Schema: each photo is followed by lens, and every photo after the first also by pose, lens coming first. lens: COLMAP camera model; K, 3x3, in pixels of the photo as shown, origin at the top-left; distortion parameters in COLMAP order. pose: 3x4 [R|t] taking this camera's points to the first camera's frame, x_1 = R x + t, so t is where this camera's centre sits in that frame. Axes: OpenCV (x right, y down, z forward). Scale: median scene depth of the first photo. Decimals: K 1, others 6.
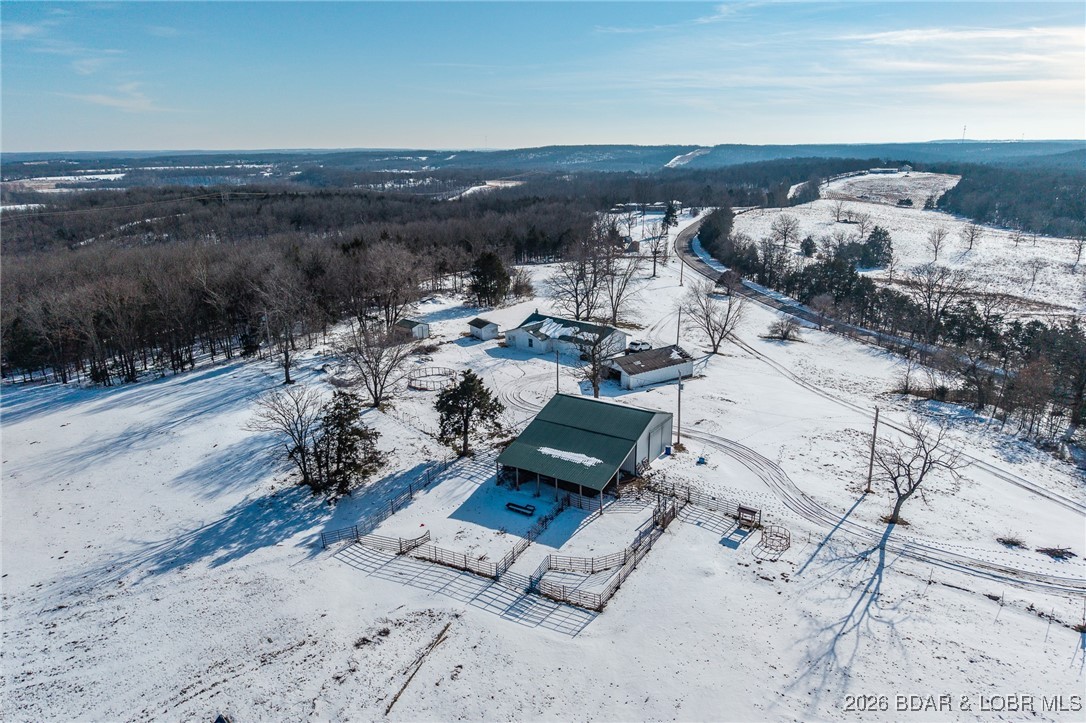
lens RADIAL K [[720.0, 0, 528.9], [0, 720.0, 361.3], [0, 0, 1]] dist [0.001742, -0.000159]
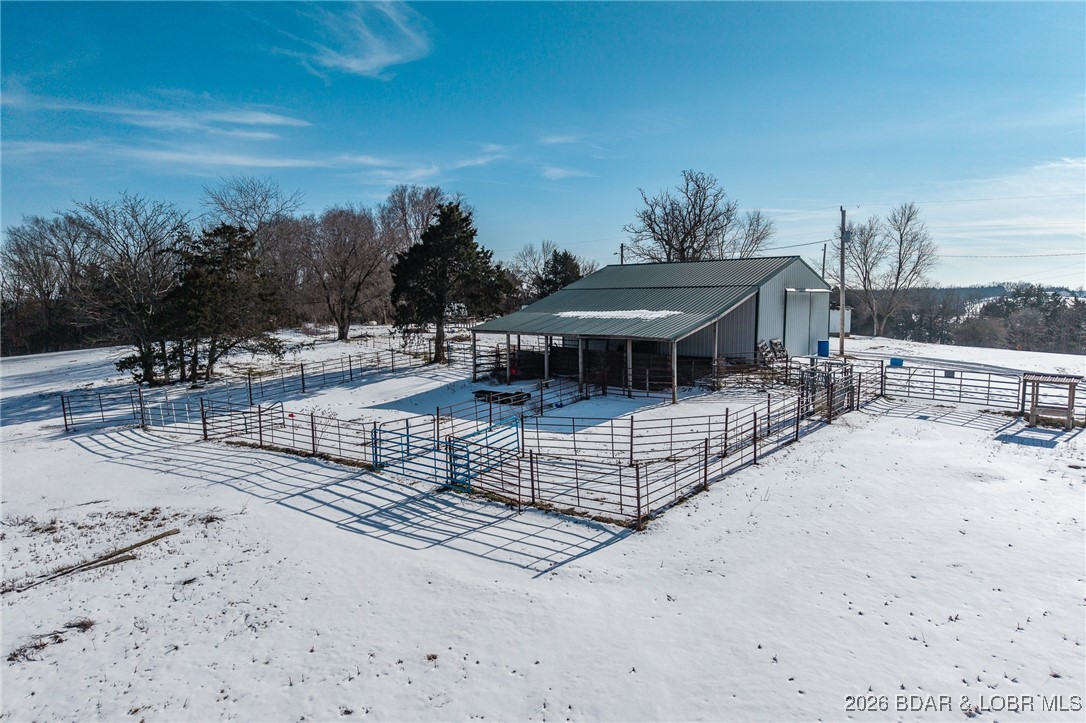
lens RADIAL K [[720.0, 0, 528.9], [0, 720.0, 361.3], [0, 0, 1]] dist [0.001742, -0.000159]
pose [[0.986362, 0.010165, -0.164279, 0.089135], [-0.043173, 0.979122, -0.198638, 0.296155], [0.158830, 0.203021, 0.966207, 0.590786]]
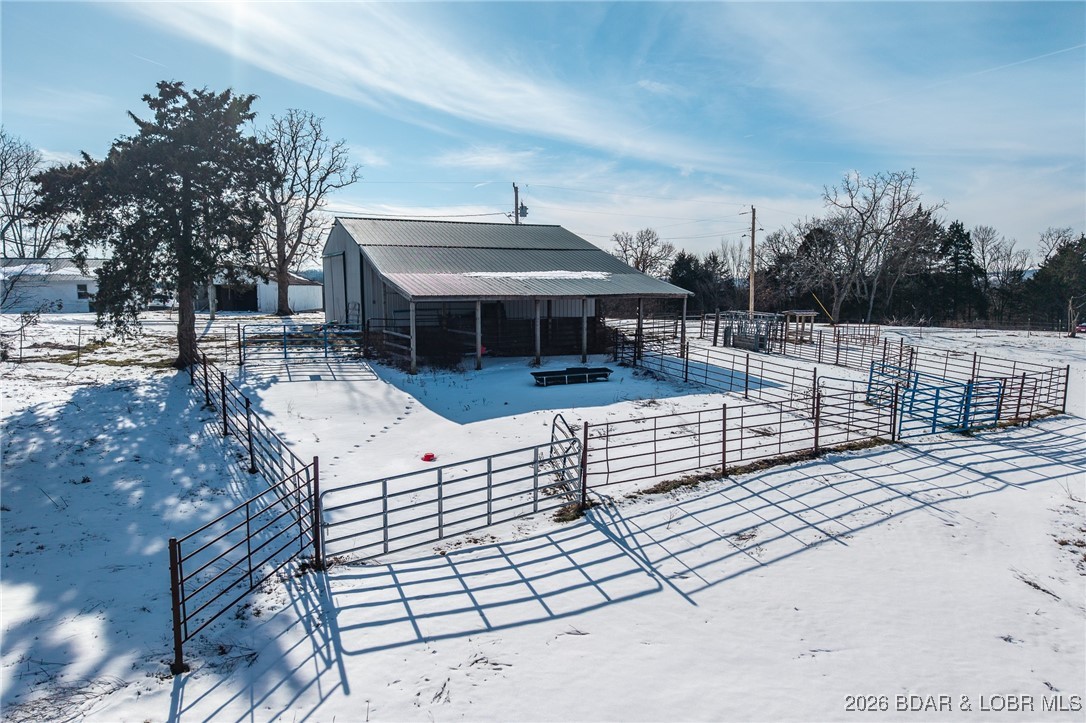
lens RADIAL K [[720.0, 0, 528.9], [0, 720.0, 361.3], [0, 0, 1]] dist [0.001742, -0.000159]
pose [[0.518369, -0.087827, 0.850635, -0.368999], [0.239067, 0.969935, -0.045541, 0.227050], [-0.821060, 0.226965, 0.523781, 0.887079]]
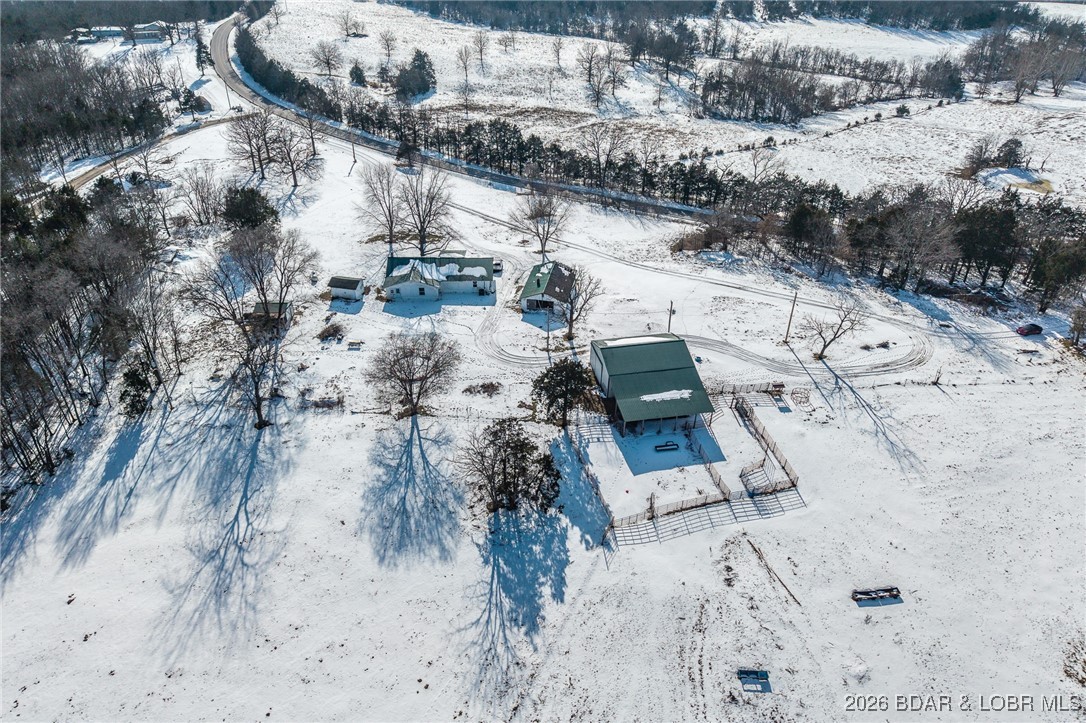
lens RADIAL K [[720.0, 0, 528.9], [0, 720.0, 361.3], [0, 0, 1]] dist [0.001742, -0.000159]
pose [[0.720504, -0.365469, 0.589327, -1.008833], [0.188084, 0.920984, 0.341195, -0.486890], [-0.667457, -0.134989, 0.732311, 0.226190]]
